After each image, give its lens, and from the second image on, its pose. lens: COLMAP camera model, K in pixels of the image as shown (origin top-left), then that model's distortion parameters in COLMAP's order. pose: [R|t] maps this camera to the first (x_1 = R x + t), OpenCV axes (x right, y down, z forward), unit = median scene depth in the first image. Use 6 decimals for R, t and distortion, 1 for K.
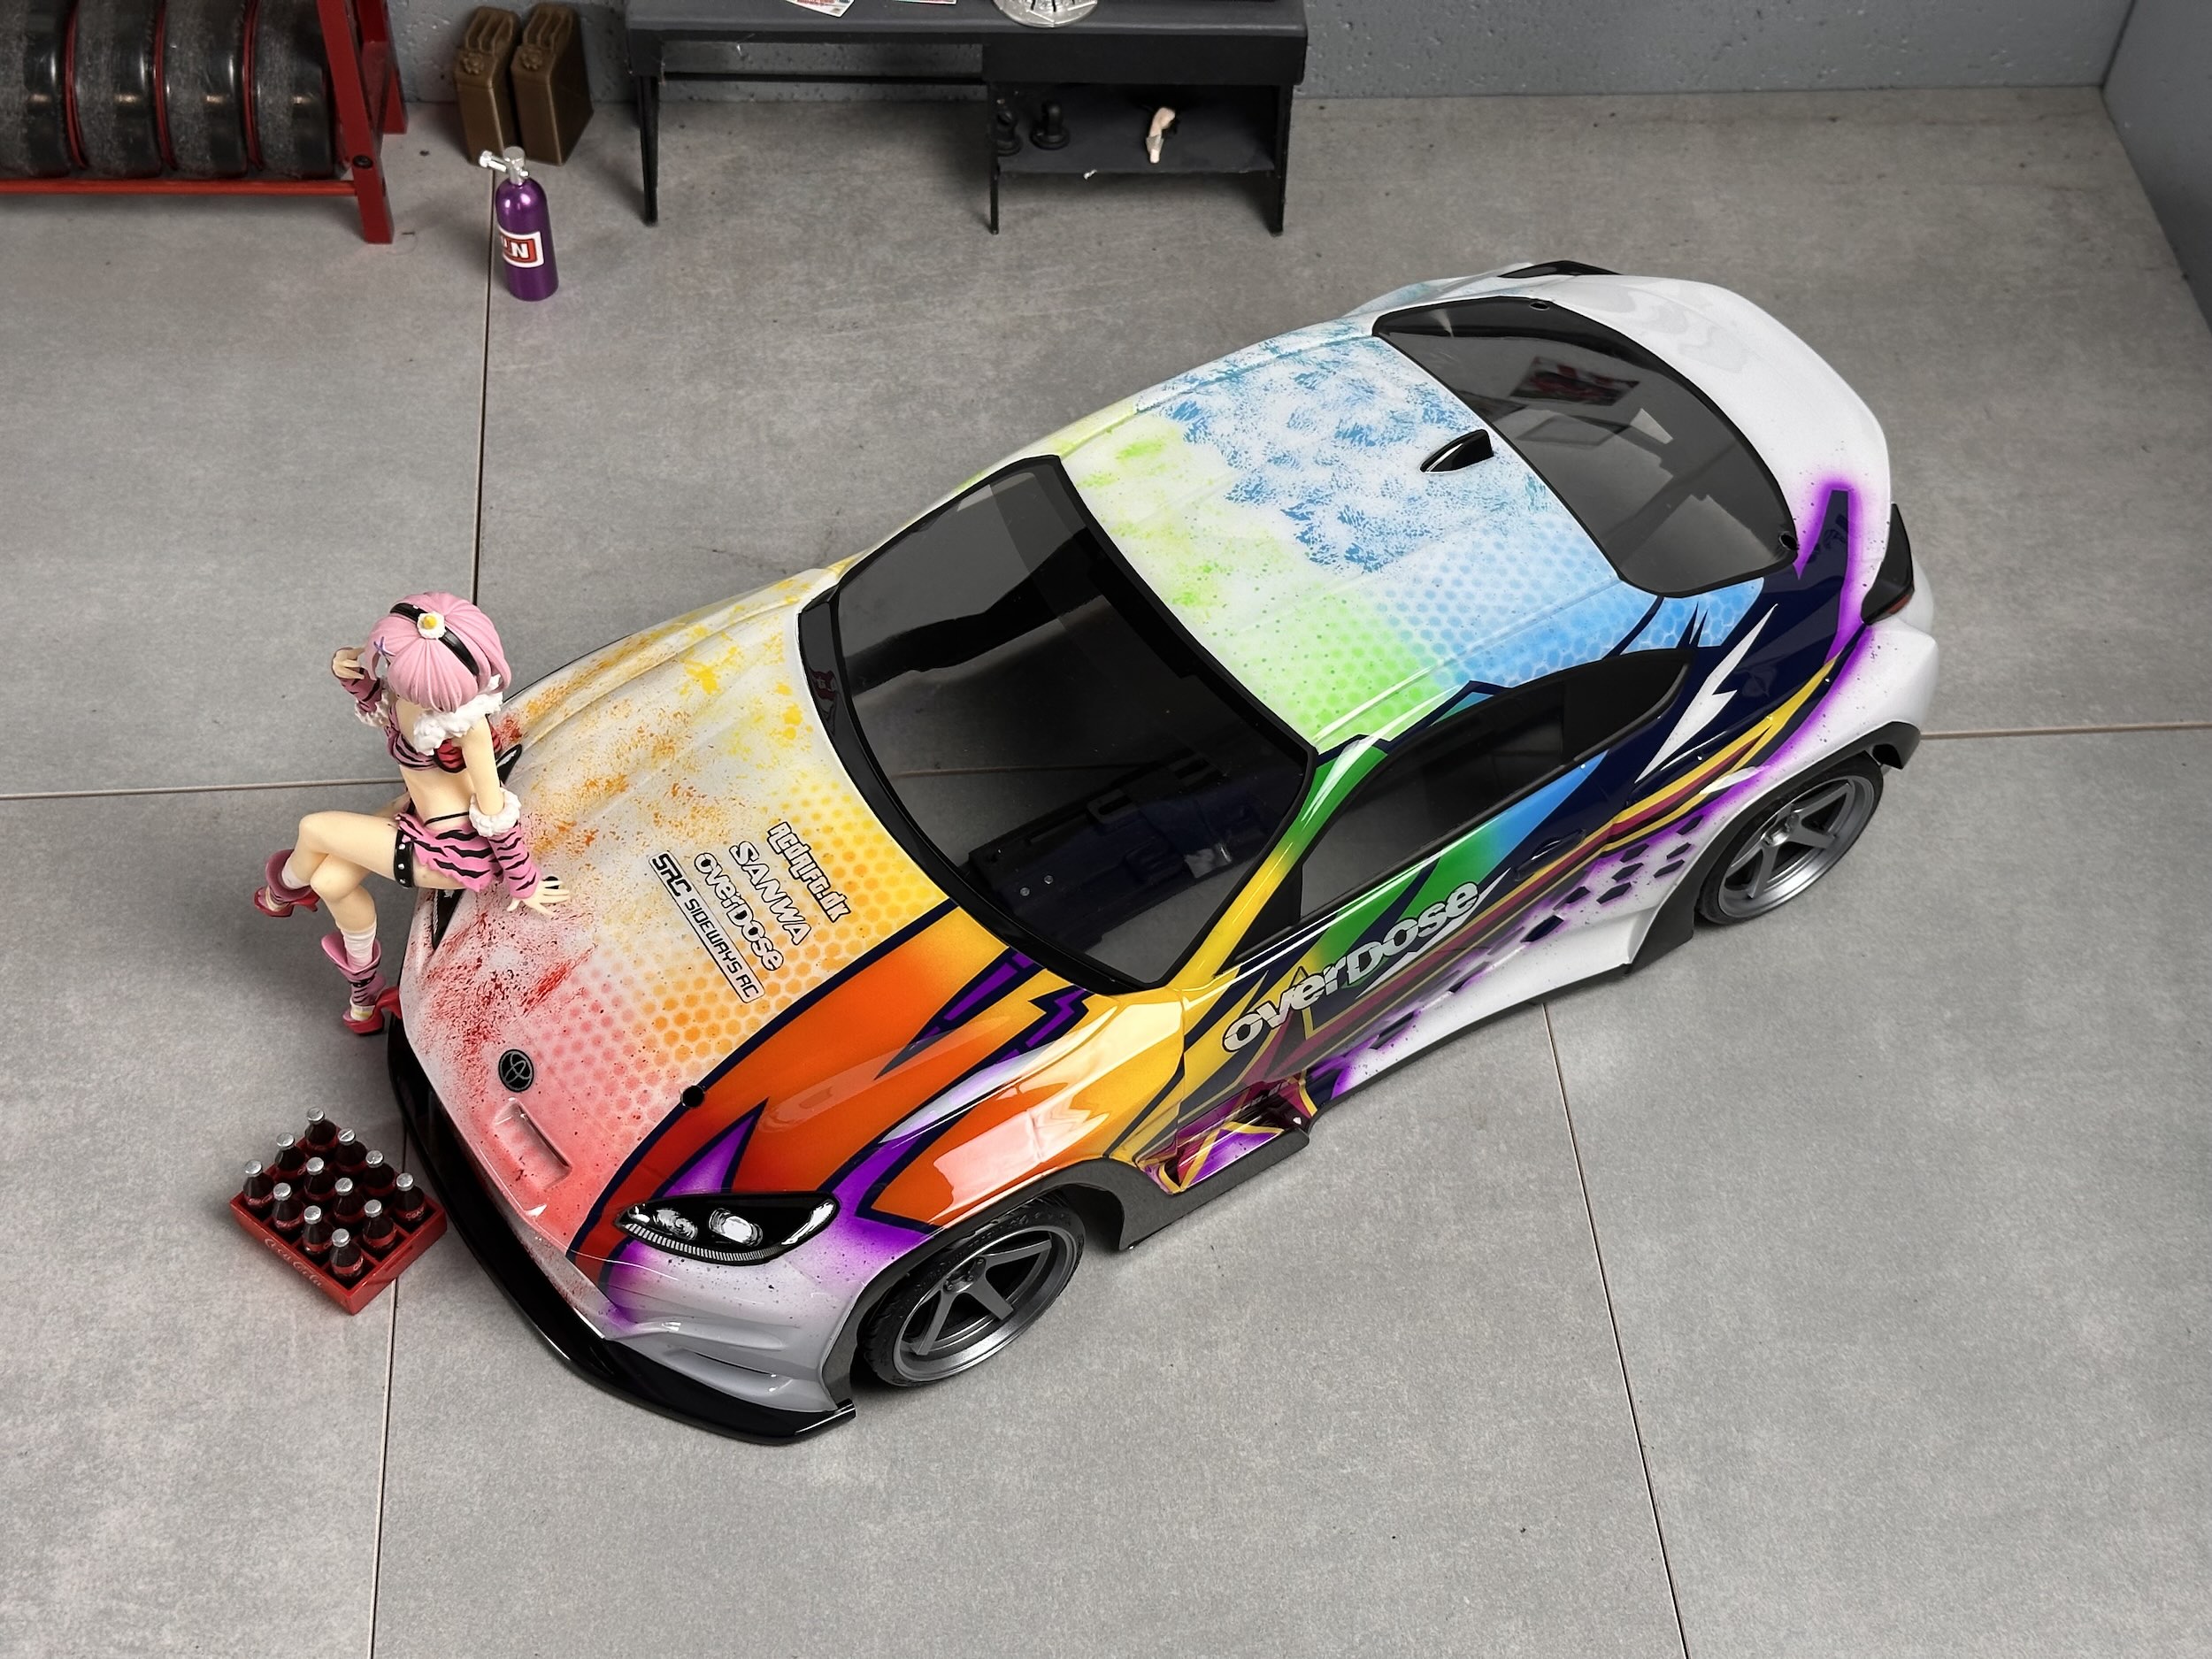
lens RADIAL K [[3169.7, 0, 1107.1], [0, 3169.7, 816.8], [0, 0, 1]] dist [0.102200, 0.000000]
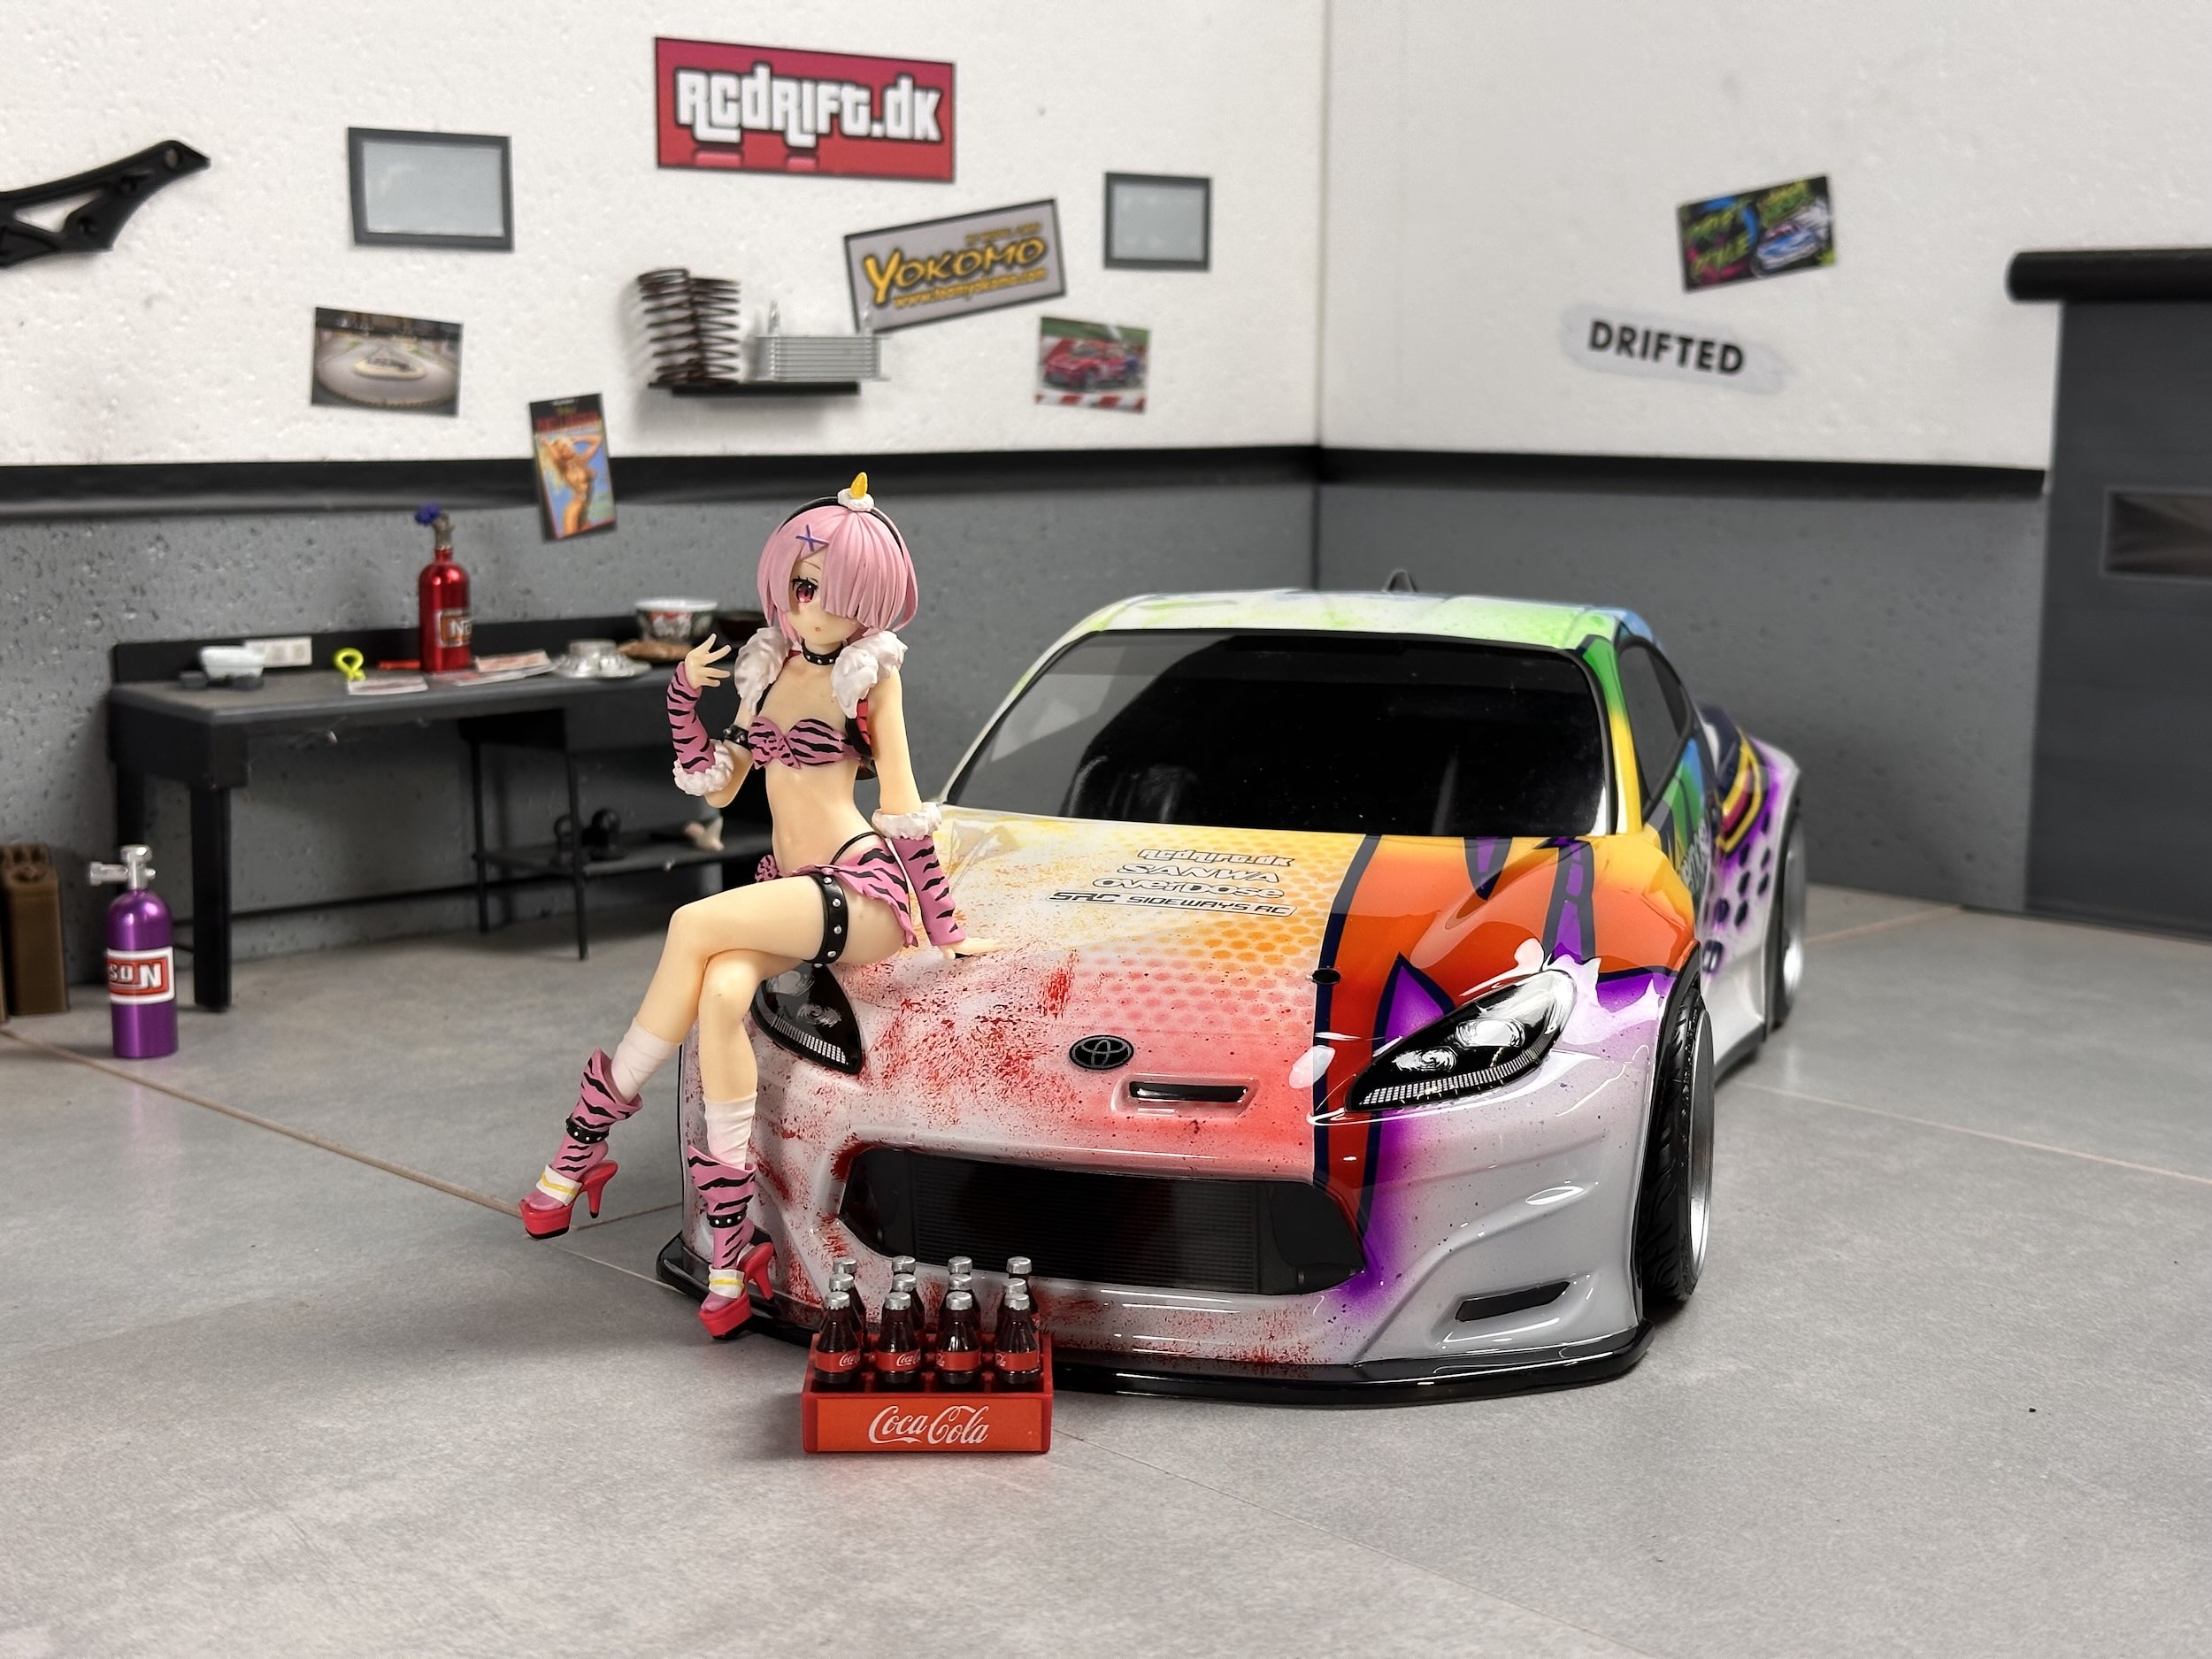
lens RADIAL K [[3169.7, 0, 1100.8], [0, 3169.7, 835.3], [0, 0, 1]] dist [0.102200, 0.000000]
pose [[0.766551, -0.139470, 0.626855, -0.649991], [0.520977, 0.705789, -0.480047, 0.404741], [-0.375475, 0.694558, 0.613684, 0.495673]]
